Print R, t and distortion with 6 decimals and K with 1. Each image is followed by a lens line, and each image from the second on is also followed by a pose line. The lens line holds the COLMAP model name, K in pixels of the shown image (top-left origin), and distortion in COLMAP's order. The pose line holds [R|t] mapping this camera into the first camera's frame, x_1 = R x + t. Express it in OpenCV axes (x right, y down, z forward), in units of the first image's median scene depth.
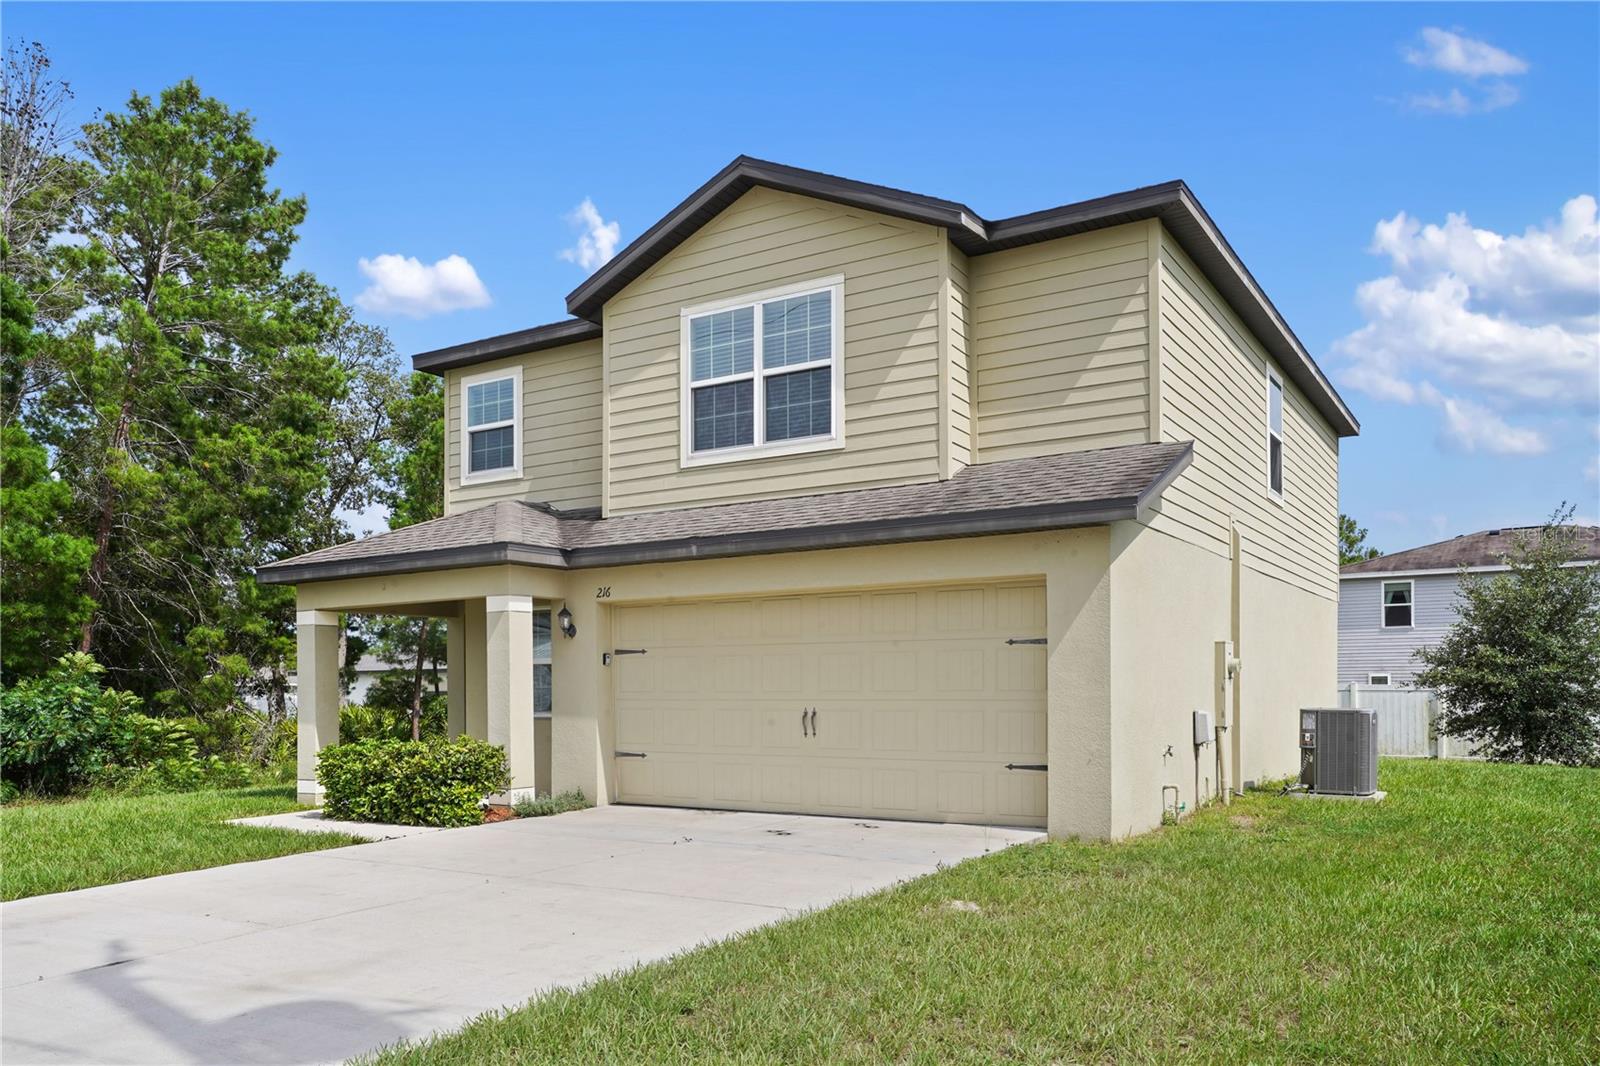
lens RADIAL K [[1196.3, 0, 825.1], [0, 1196.3, 707.9], [0, 0, 1]] dist [0.001698, 0.001992]
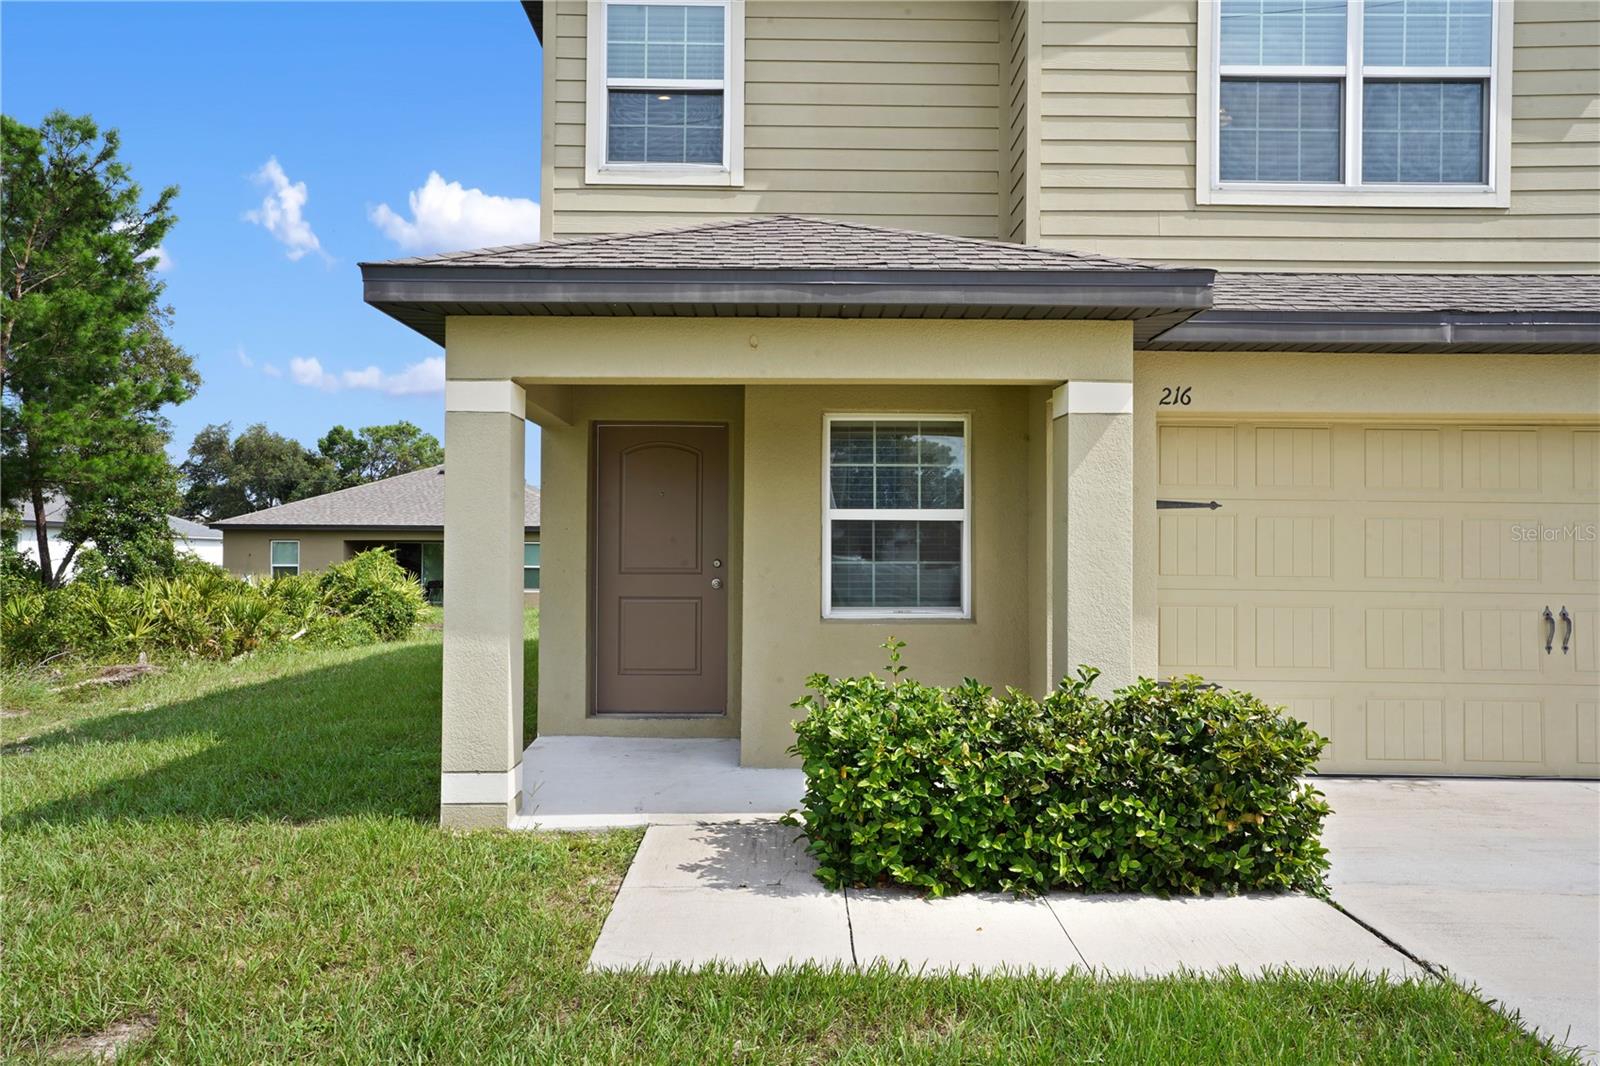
lens RADIAL K [[1095.0, 0, 800.0], [0, 1095.0, 533.0], [0, 0, 1]] dist [-0.001357, 0.037701]
pose [[0.844363, 0.025374, 0.535170, -0.603279], [-0.007192, 0.999325, -0.036034, -0.013636], [-0.535723, 0.026576, 0.843975, 0.669574]]
